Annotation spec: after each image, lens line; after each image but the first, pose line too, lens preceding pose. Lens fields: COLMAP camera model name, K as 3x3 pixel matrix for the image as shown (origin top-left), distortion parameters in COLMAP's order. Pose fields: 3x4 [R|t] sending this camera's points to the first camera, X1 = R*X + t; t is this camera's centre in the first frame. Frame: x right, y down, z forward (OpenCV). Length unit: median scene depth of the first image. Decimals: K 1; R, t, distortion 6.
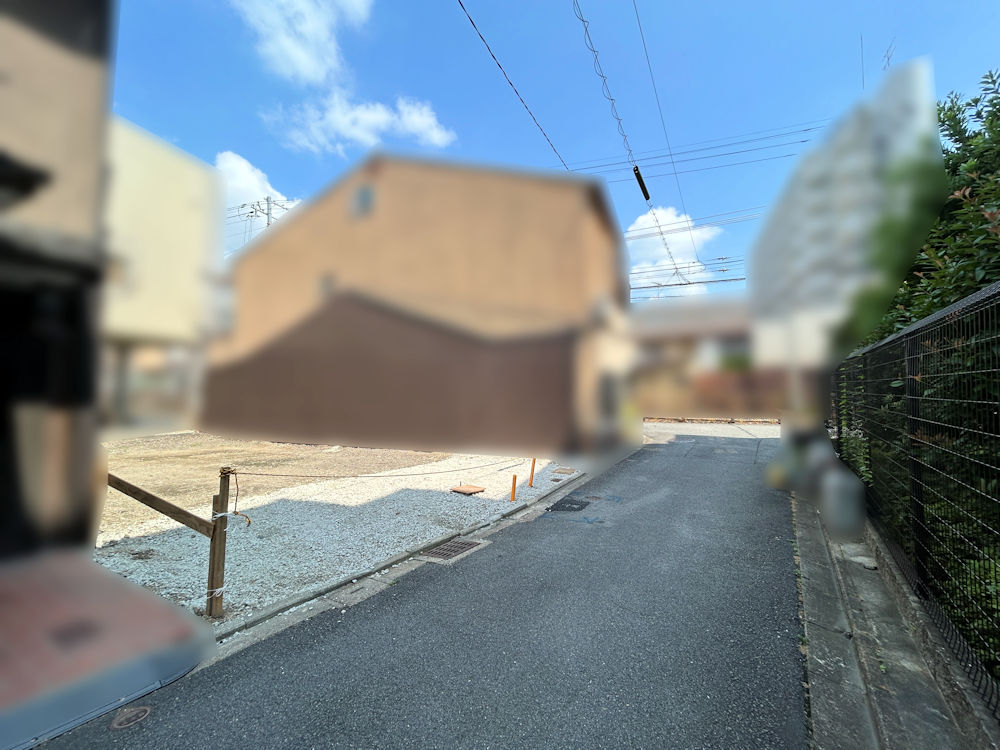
lens RADIAL K [[400.1, 0, 502.2], [0, 400.1, 375.6], [0, 0, 1]] dist [-0.000693, 0.000306]
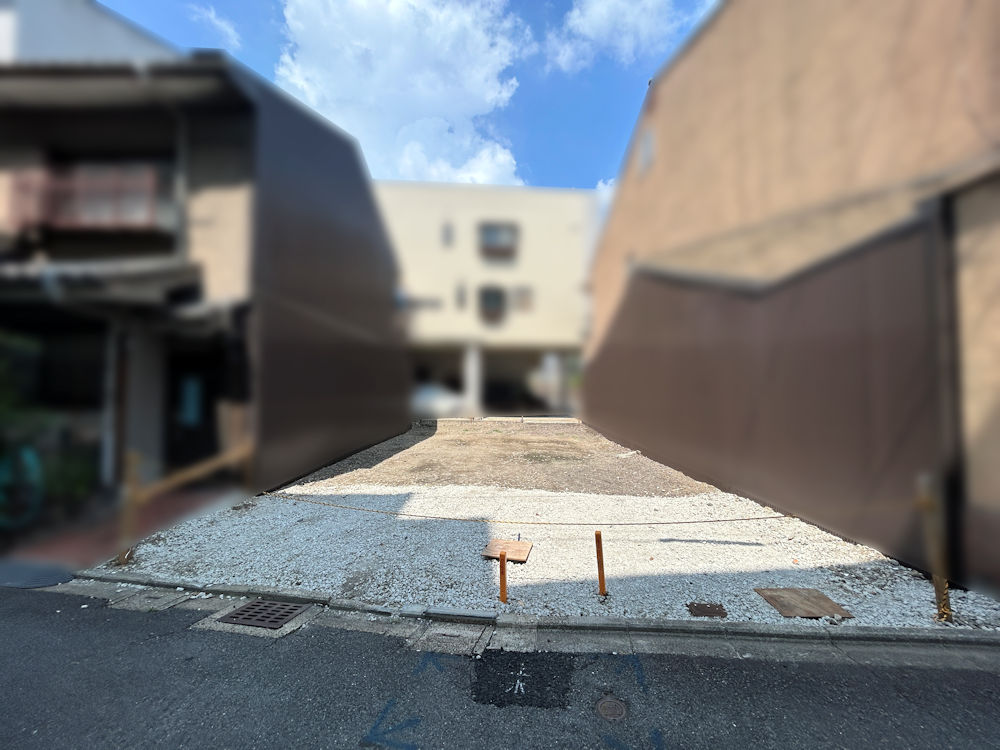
lens RADIAL K [[400.1, 0, 501.2], [0, 400.1, 377.6], [0, 0, 1]] dist [-0.000693, 0.000306]
pose [[0.406490, -0.032340, -0.913083, 0.678865], [0.051078, 0.998615, -0.012630, 0.034719], [0.912226, -0.041505, 0.407579, 1.044343]]
